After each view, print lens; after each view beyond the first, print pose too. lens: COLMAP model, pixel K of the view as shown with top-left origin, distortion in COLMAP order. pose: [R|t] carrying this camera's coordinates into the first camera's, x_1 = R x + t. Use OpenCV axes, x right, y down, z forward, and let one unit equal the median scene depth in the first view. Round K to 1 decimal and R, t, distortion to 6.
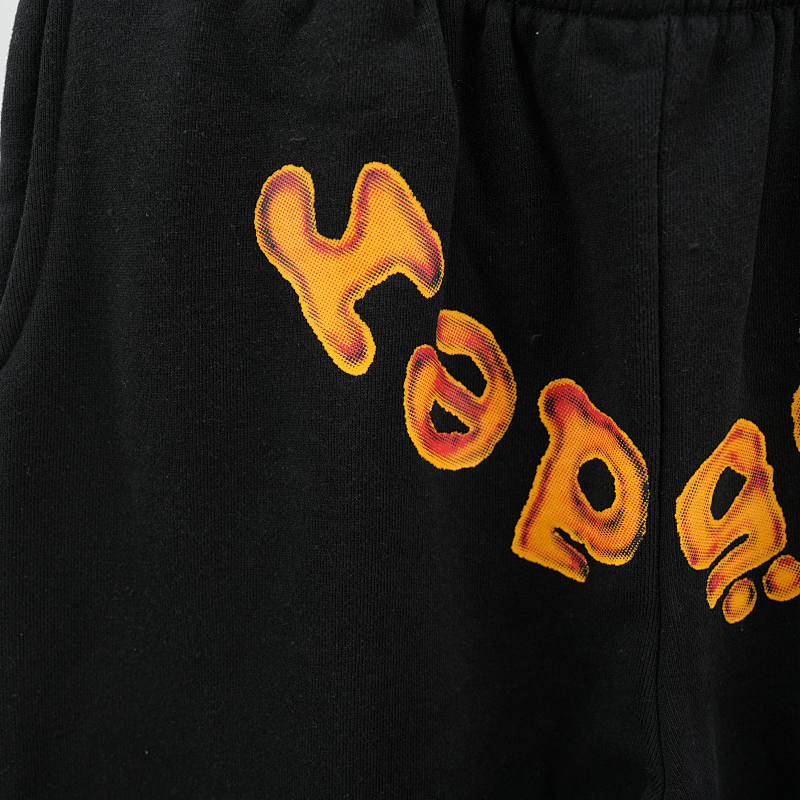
lens RADIAL K [[916.8, 0, 403.1], [0, 916.8, 397.6], [0, 0, 1]] dist [-0.004348, 0.000000]
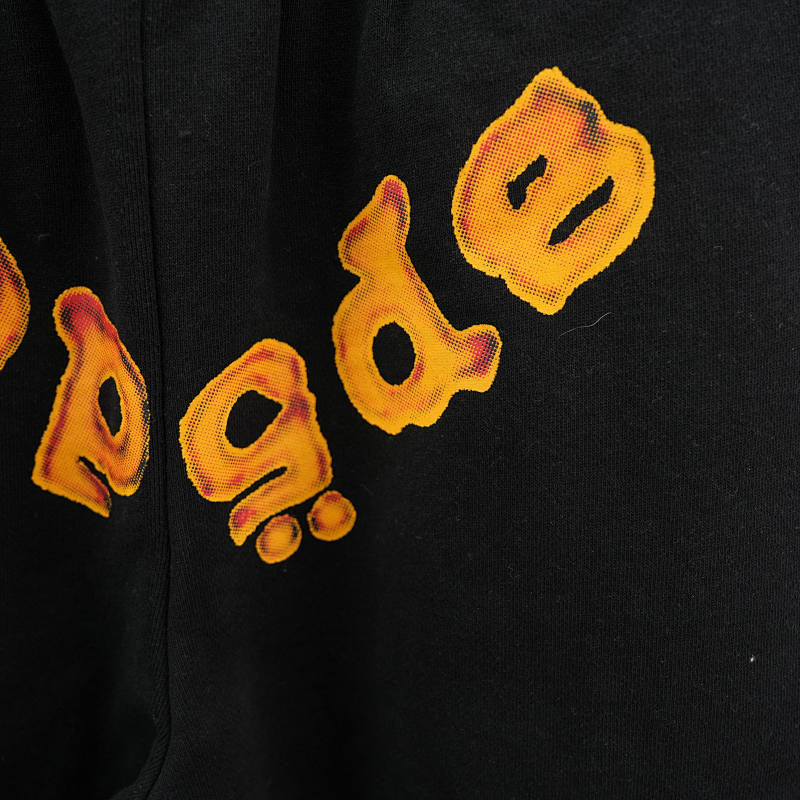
lens RADIAL K [[916.8, 0, 399.7], [0, 916.8, 403.2], [0, 0, 1]] dist [-0.004348, 0.000000]
pose [[0.985559, 0.034136, 0.165853, 0.360470], [-0.038191, 0.999043, 0.021321, 0.065517], [-0.164967, -0.027347, 0.985920, 0.073172]]
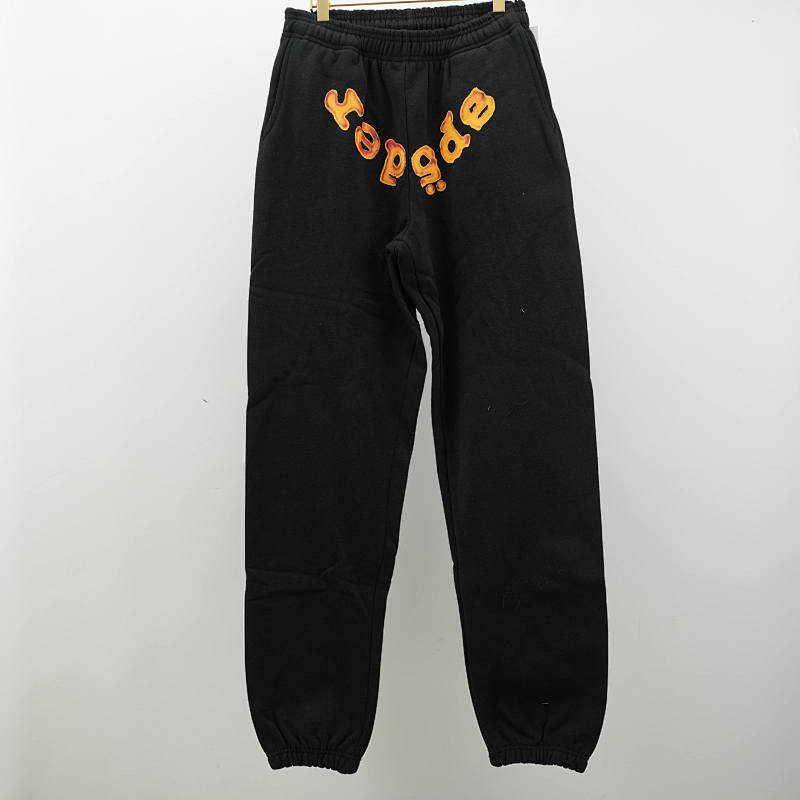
lens RADIAL K [[916.8, 0, 396.8], [0, 916.8, 400.3], [0, 0, 1]] dist [-0.004348, 0.000000]
pose [[0.999573, 0.009020, 0.027810, 0.098574], [-0.005190, 0.990855, -0.134829, 2.016933], [-0.028772, 0.134627, 0.990478, -3.584701]]
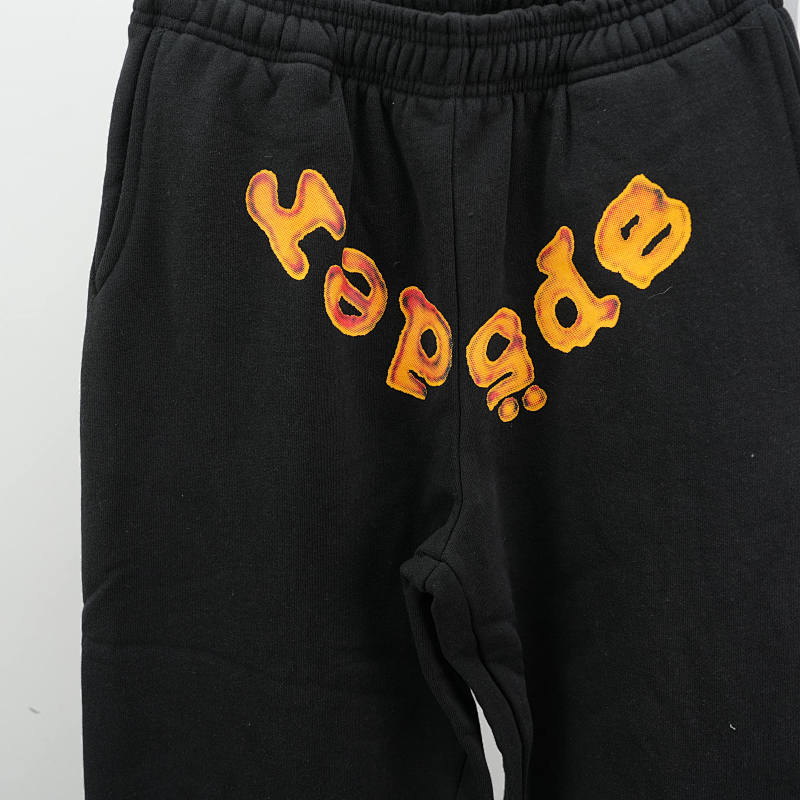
lens RADIAL K [[916.8, 0, 396.9], [0, 916.8, 398.6], [0, 0, 1]] dist [-0.004348, 0.000000]
pose [[0.999423, 0.004986, 0.033599, 0.088591], [-0.005667, 0.999779, 0.020229, 0.180044], [-0.033491, -0.020408, 0.999231, -0.911914]]
